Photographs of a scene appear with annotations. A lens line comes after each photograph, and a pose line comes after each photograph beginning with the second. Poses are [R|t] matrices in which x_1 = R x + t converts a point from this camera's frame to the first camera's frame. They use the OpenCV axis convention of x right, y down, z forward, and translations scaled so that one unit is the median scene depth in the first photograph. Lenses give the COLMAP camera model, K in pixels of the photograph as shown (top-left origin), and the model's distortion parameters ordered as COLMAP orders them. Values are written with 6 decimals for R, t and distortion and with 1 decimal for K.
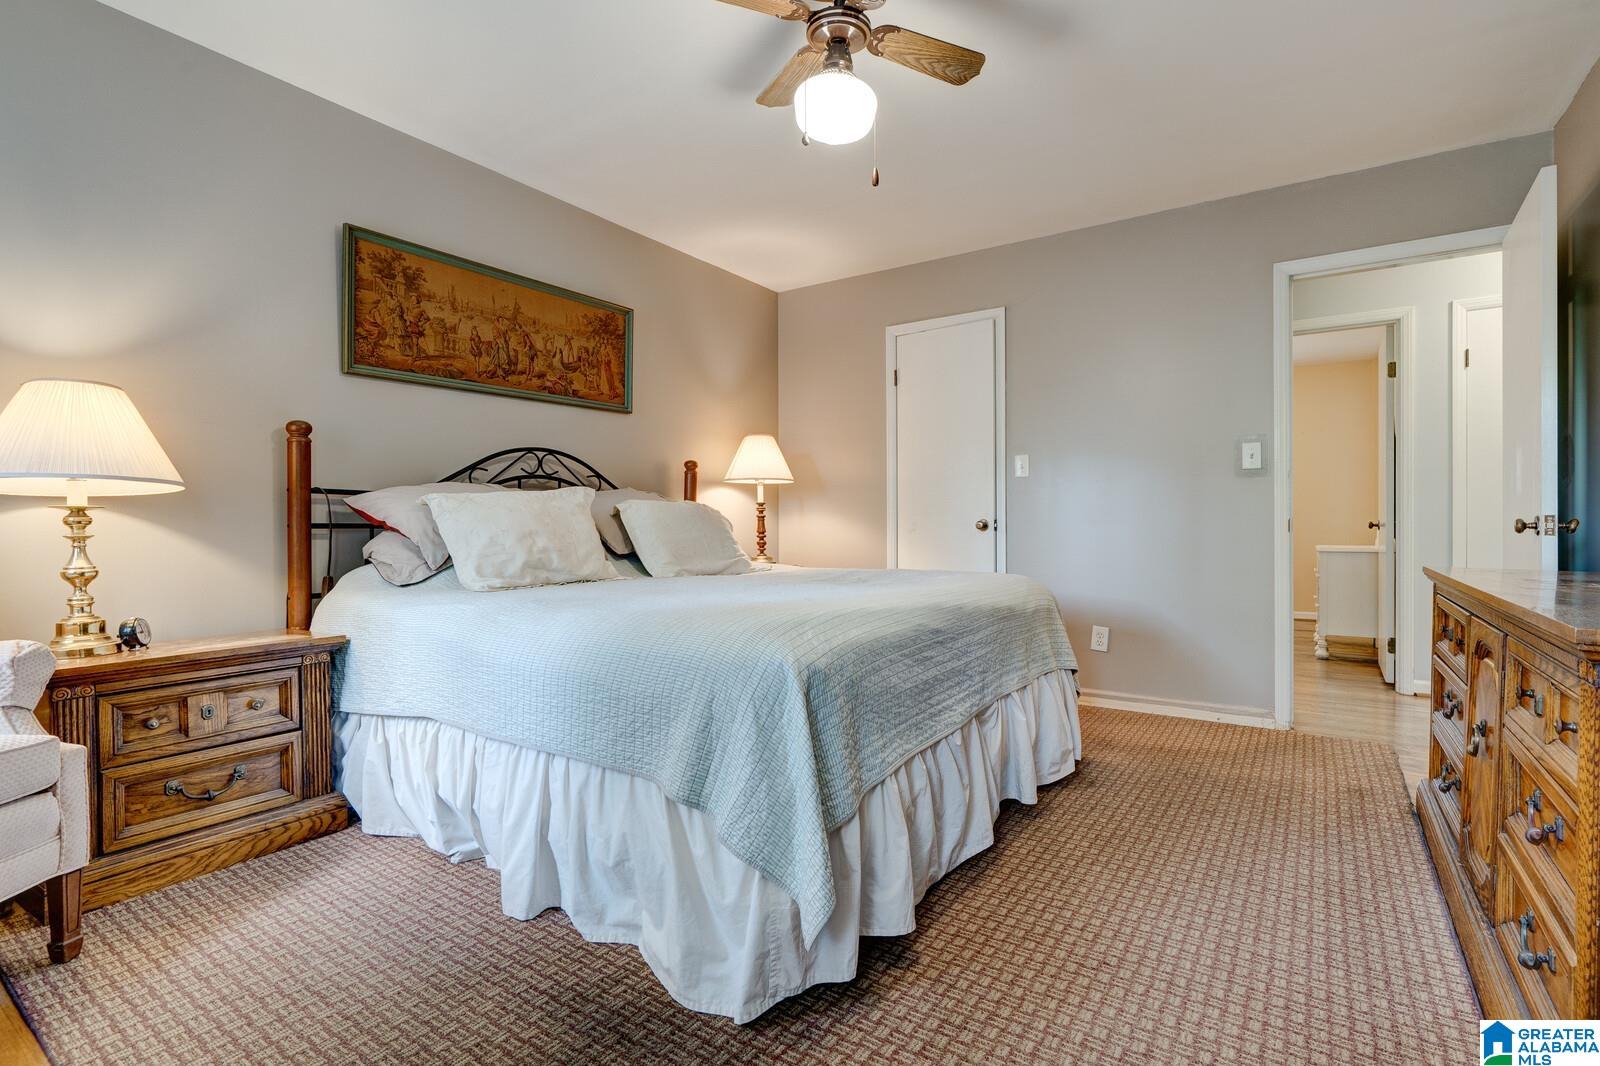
lens RADIAL K [[754.1, 0, 799.4], [0, 754.1, 525.9], [0, 0, 1]] dist [-0.010265, 0.003443]
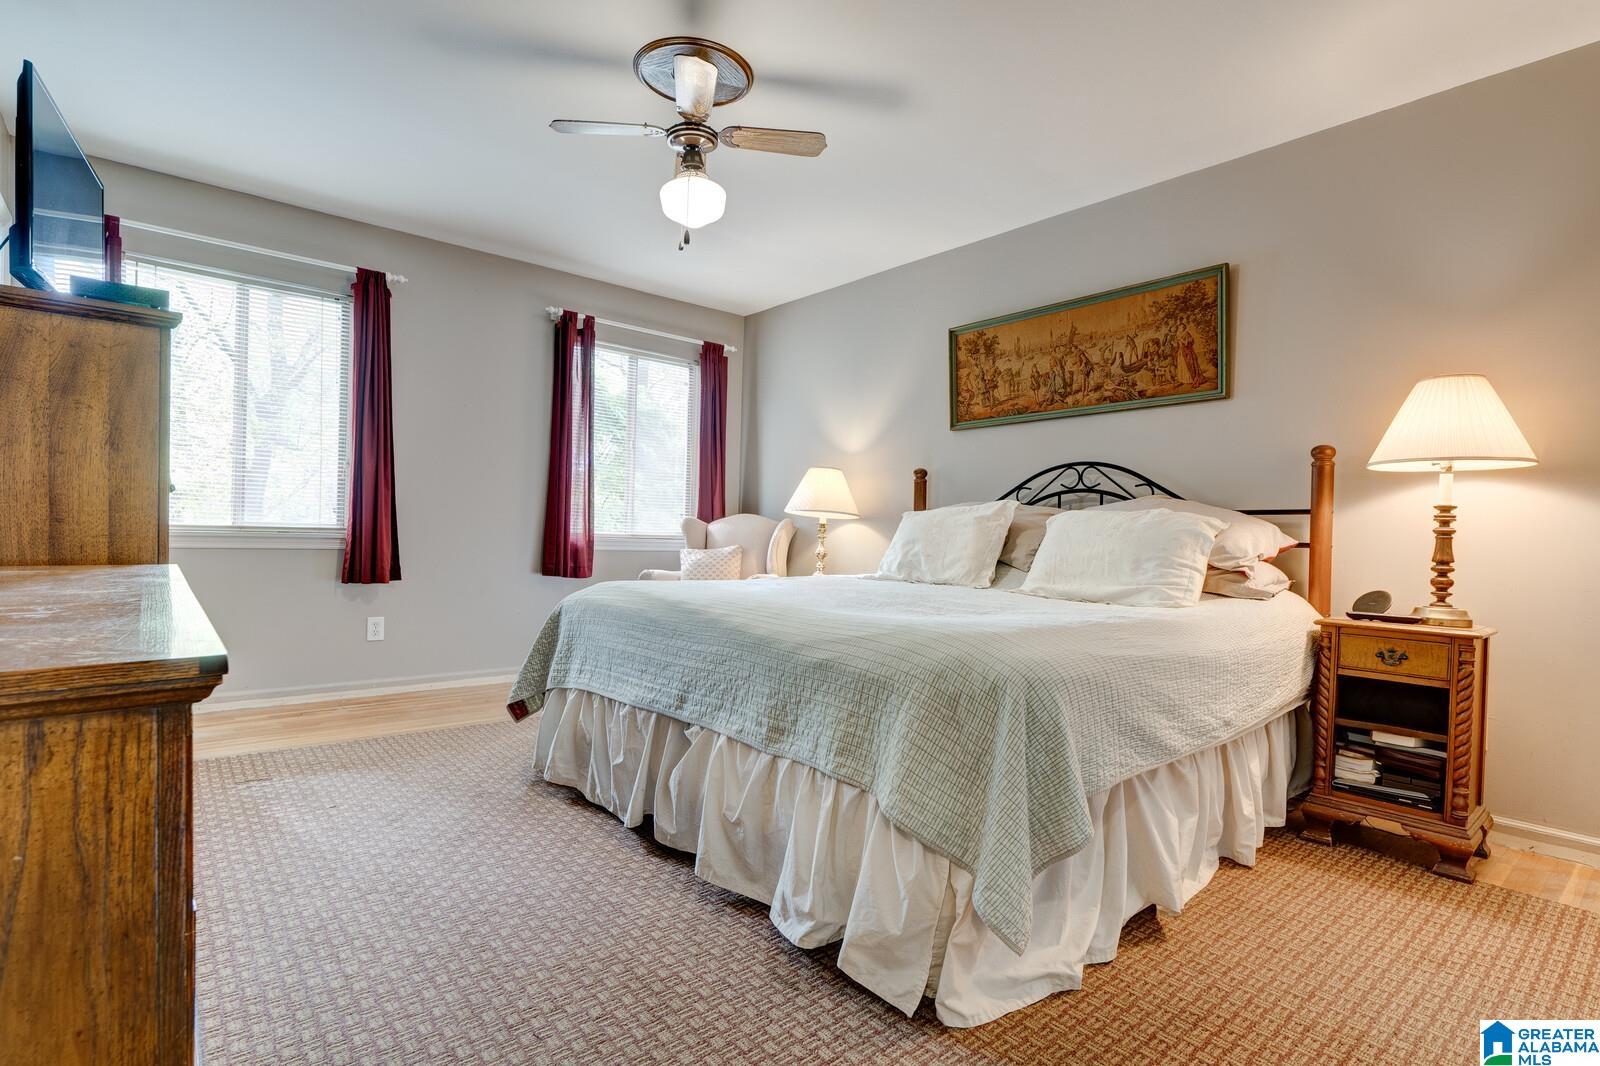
lens RADIAL K [[754.1, 0, 793.9], [0, 754.1, 538.9], [0, 0, 1]] dist [-0.010265, 0.003443]
pose [[-0.251723, 0.005988, -0.967781, 0.732622], [-0.025468, 0.999594, 0.012810, -0.003805], [0.967464, 0.027872, -0.251468, 0.887755]]
